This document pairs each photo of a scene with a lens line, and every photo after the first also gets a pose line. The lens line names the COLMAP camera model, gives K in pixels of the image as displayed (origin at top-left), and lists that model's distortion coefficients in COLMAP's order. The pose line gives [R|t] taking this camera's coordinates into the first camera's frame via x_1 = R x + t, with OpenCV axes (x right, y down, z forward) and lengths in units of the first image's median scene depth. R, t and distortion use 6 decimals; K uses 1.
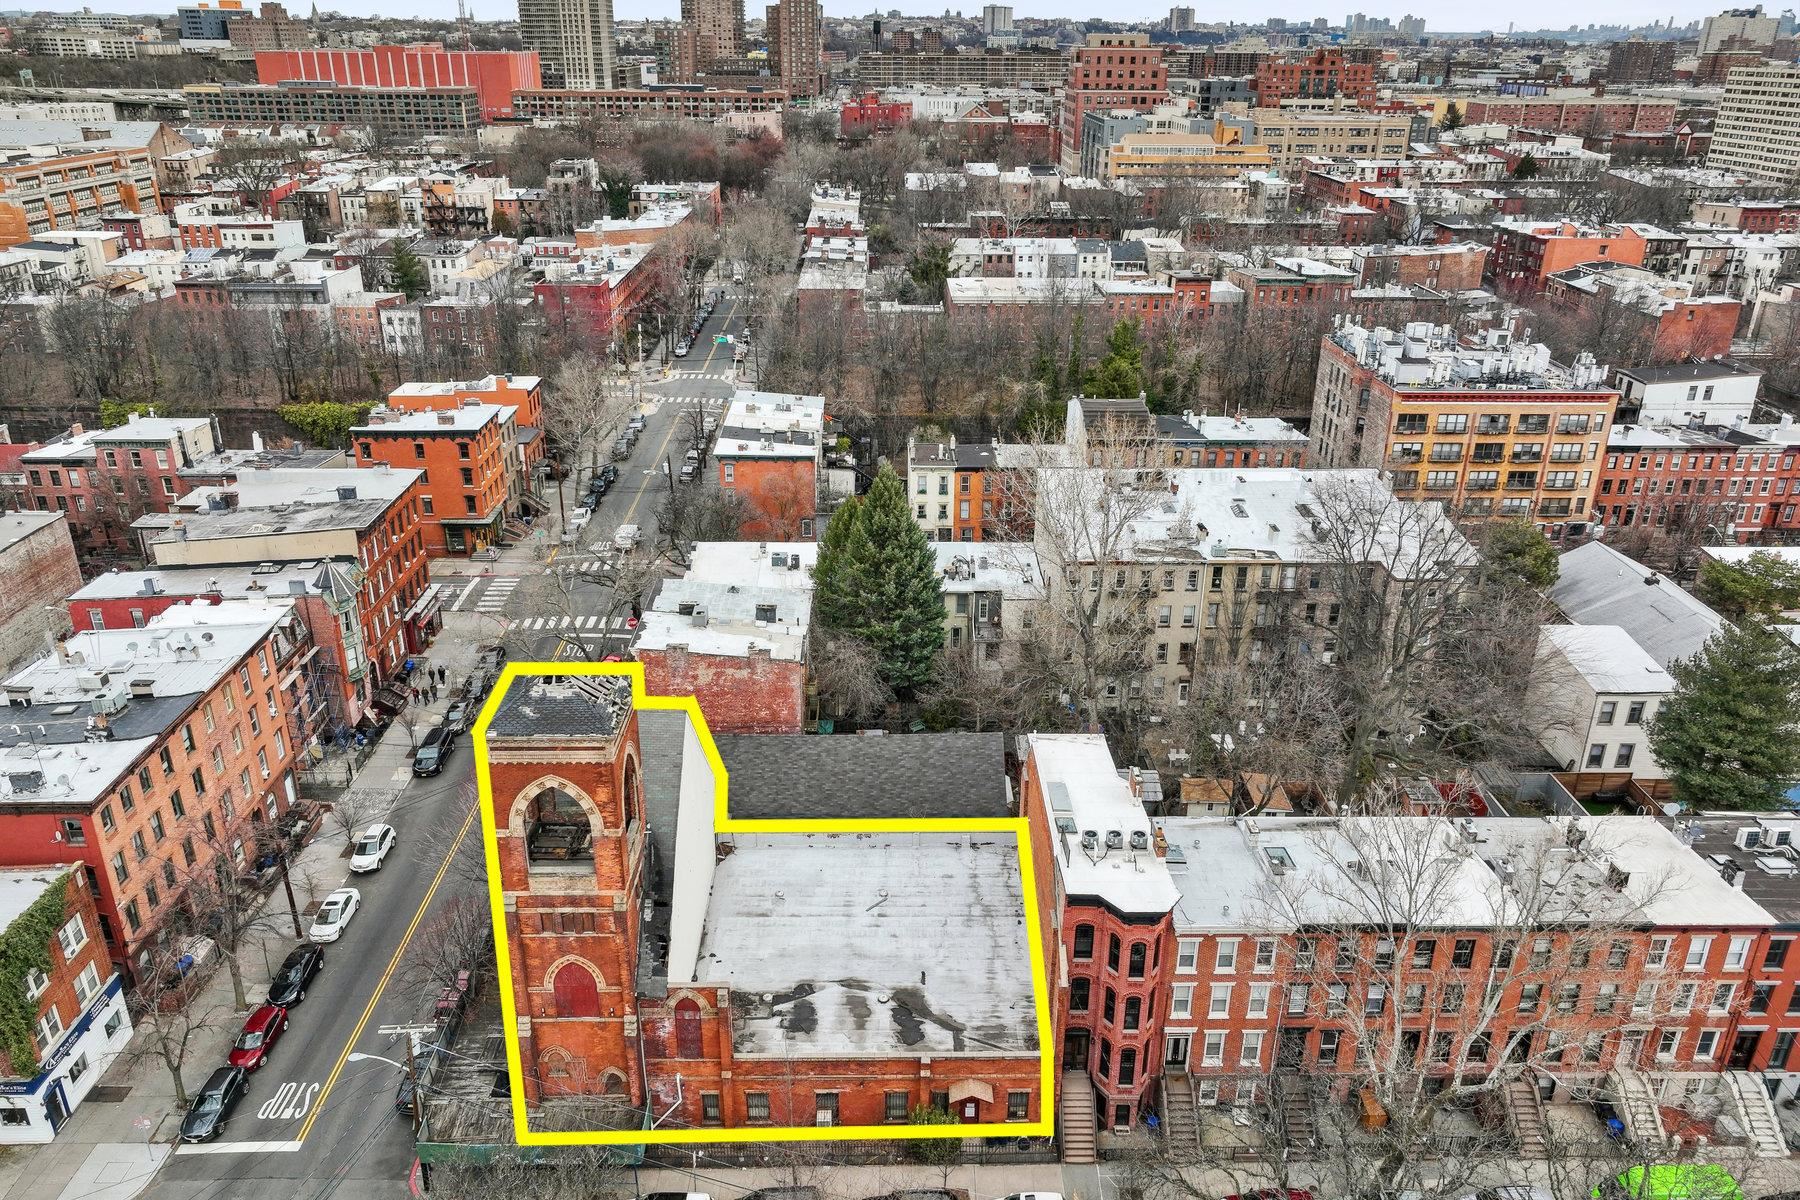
lens RADIAL K [[1296.2, 0, 900.0], [0, 1296.2, 600.0], [0, 0, 1]] dist [-0.010764, 0.021264]
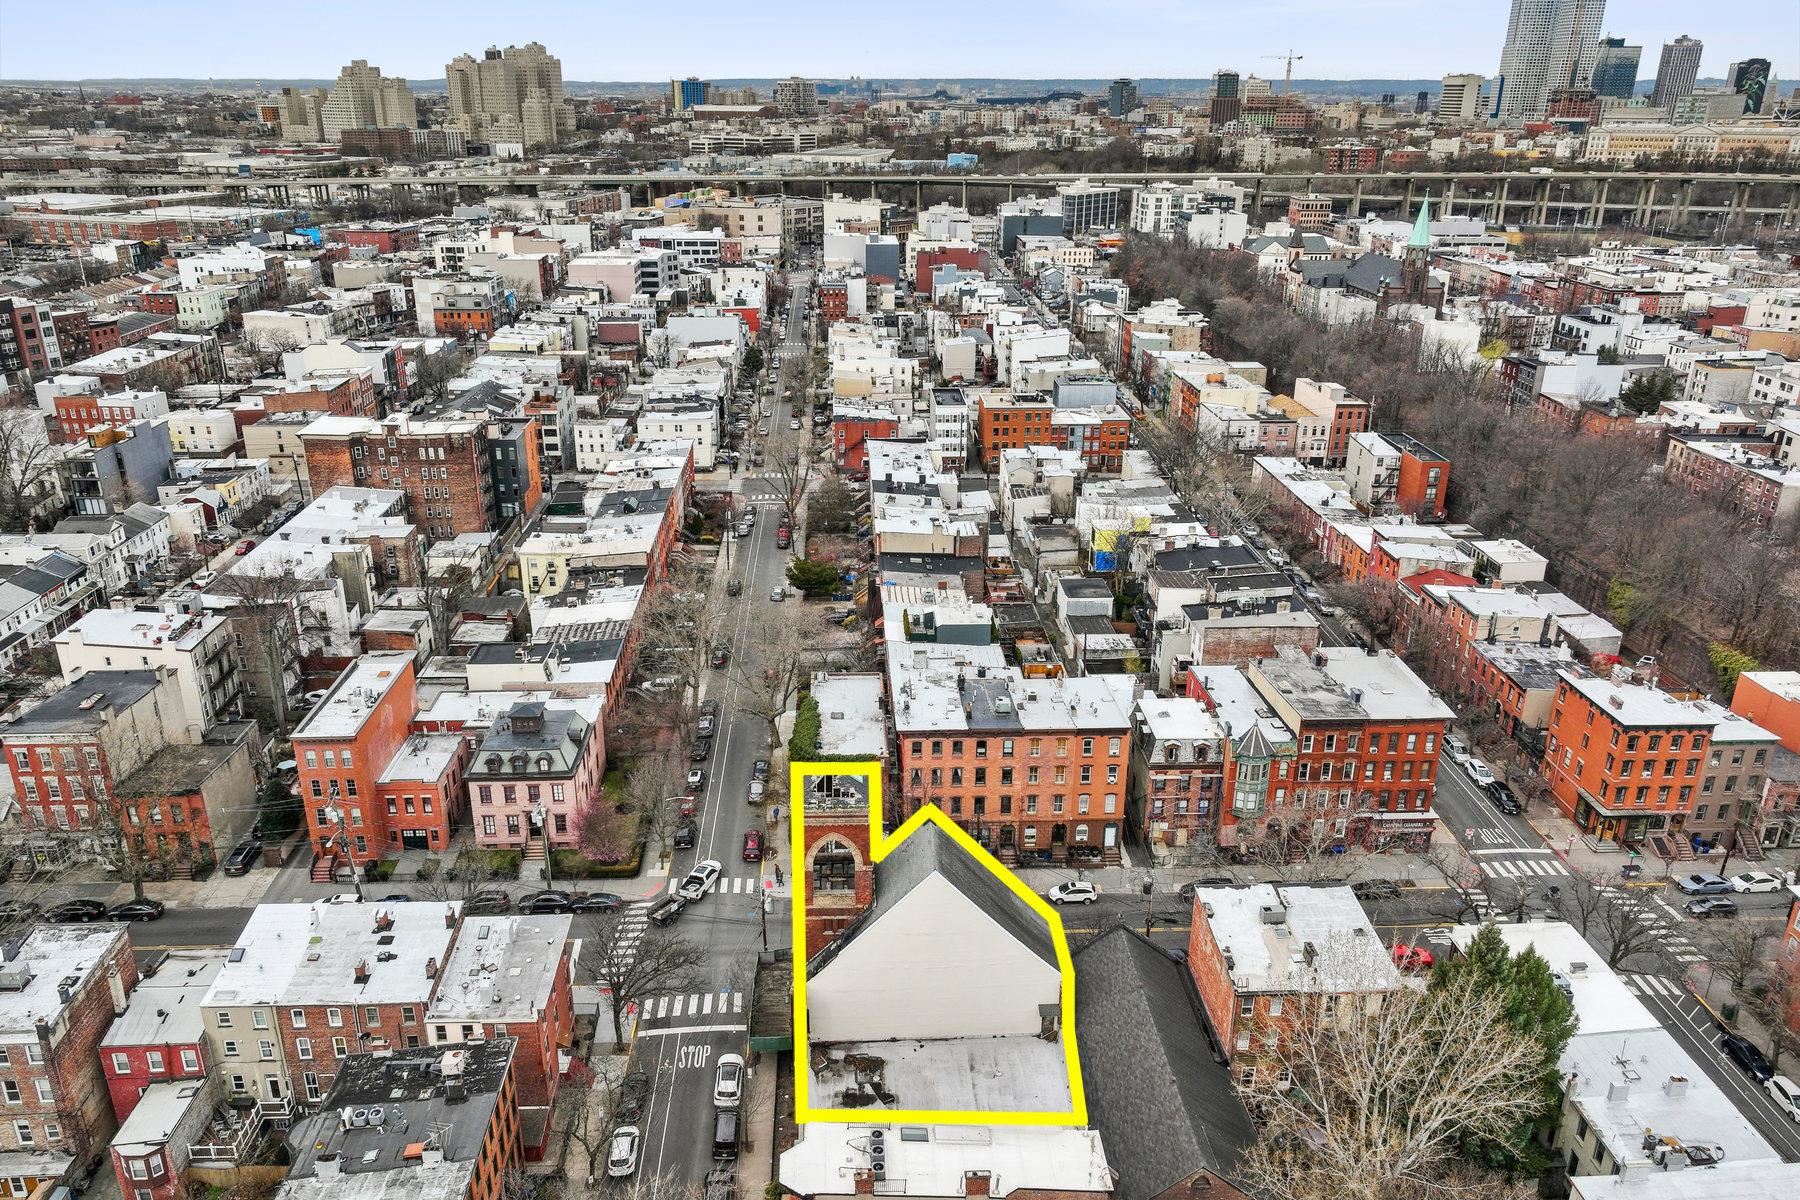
lens RADIAL K [[1296.2, 0, 900.0], [0, 1296.2, 600.0], [0, 0, 1]] dist [-0.010764, 0.021264]
pose [[0.031245, 0.355624, -0.934107, 0.506137], [-0.405581, 0.858675, 0.313340, -0.286922], [0.913525, 0.369066, 0.171063, 0.308652]]
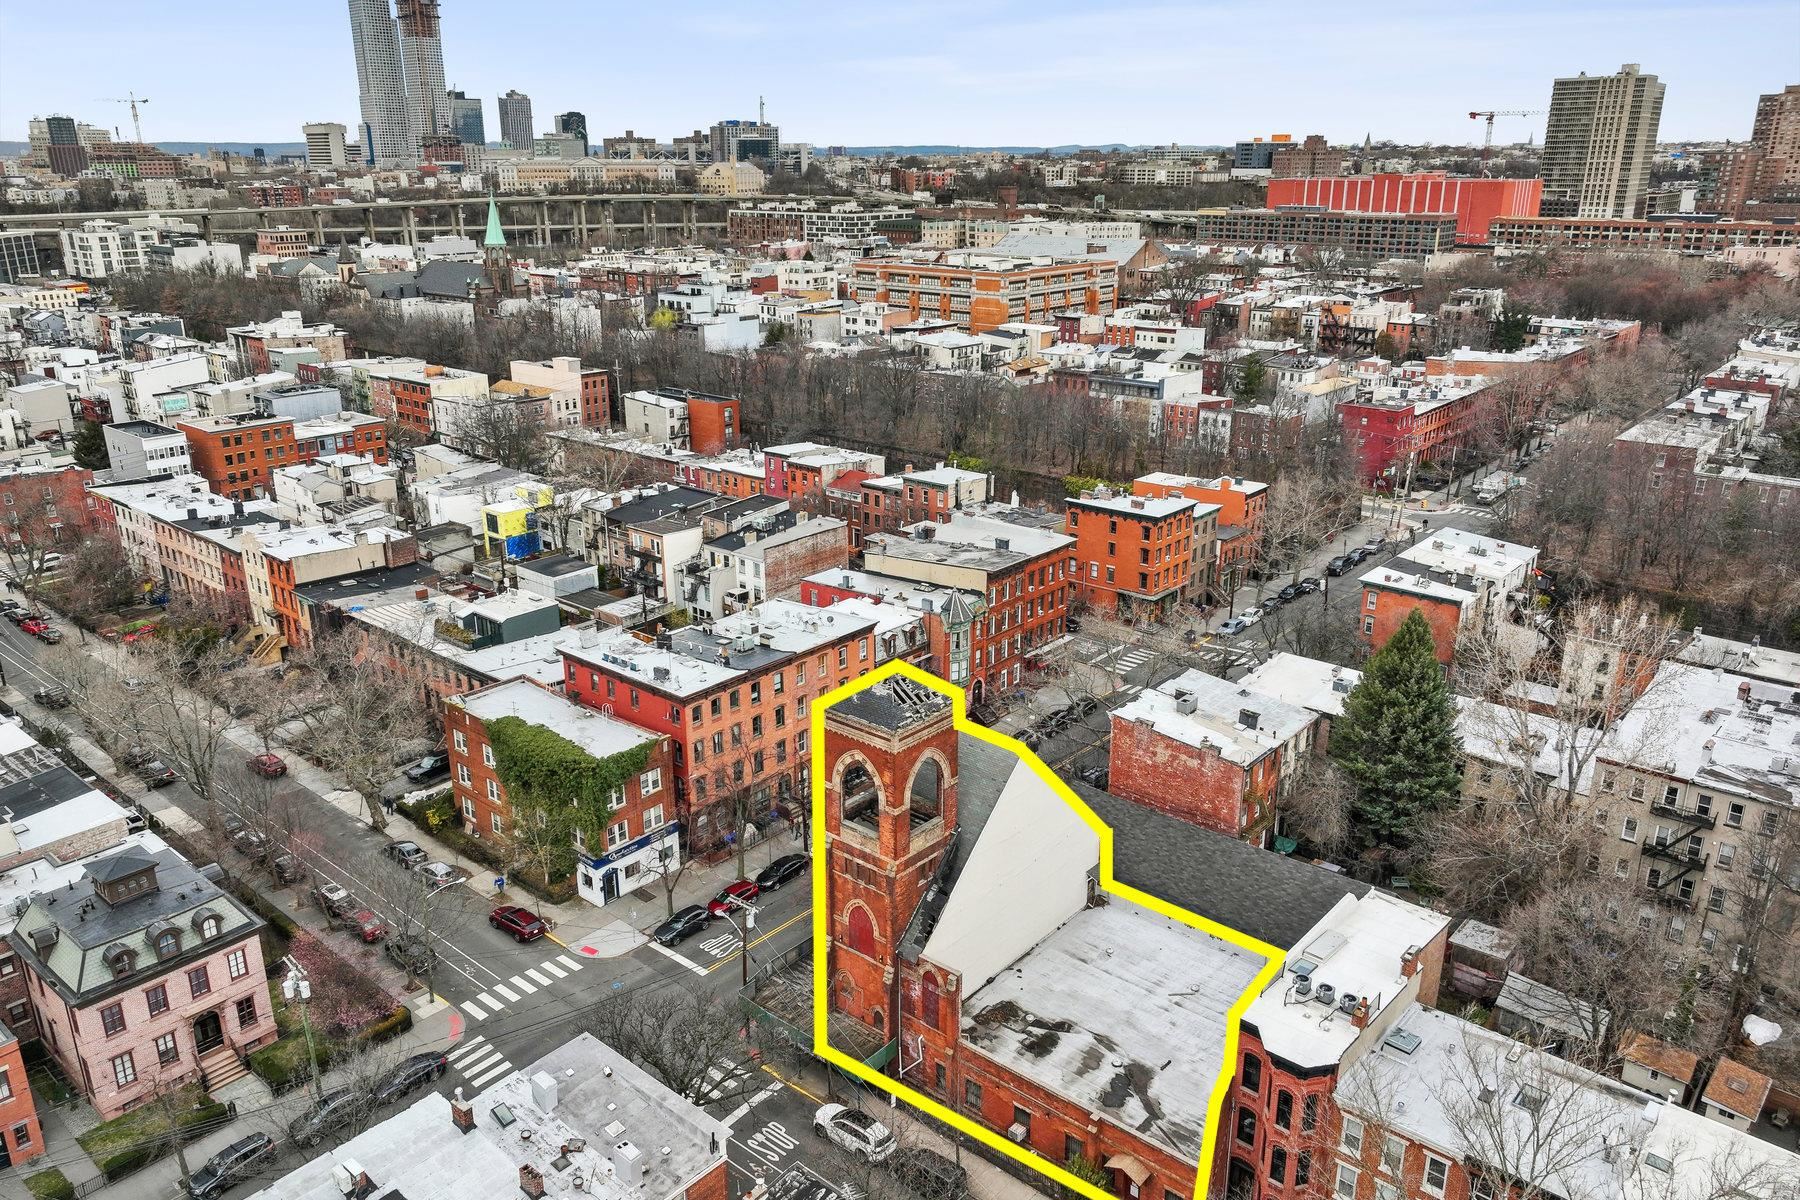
lens RADIAL K [[1296.2, 0, 900.0], [0, 1296.2, 600.0], [0, 0, 1]] dist [-0.010764, 0.021264]
pose [[0.745297, 0.204596, -0.634565, 0.233180], [-0.257269, 0.966294, 0.009389, -0.014004], [0.615097, 0.156257, 0.772813, -0.000804]]
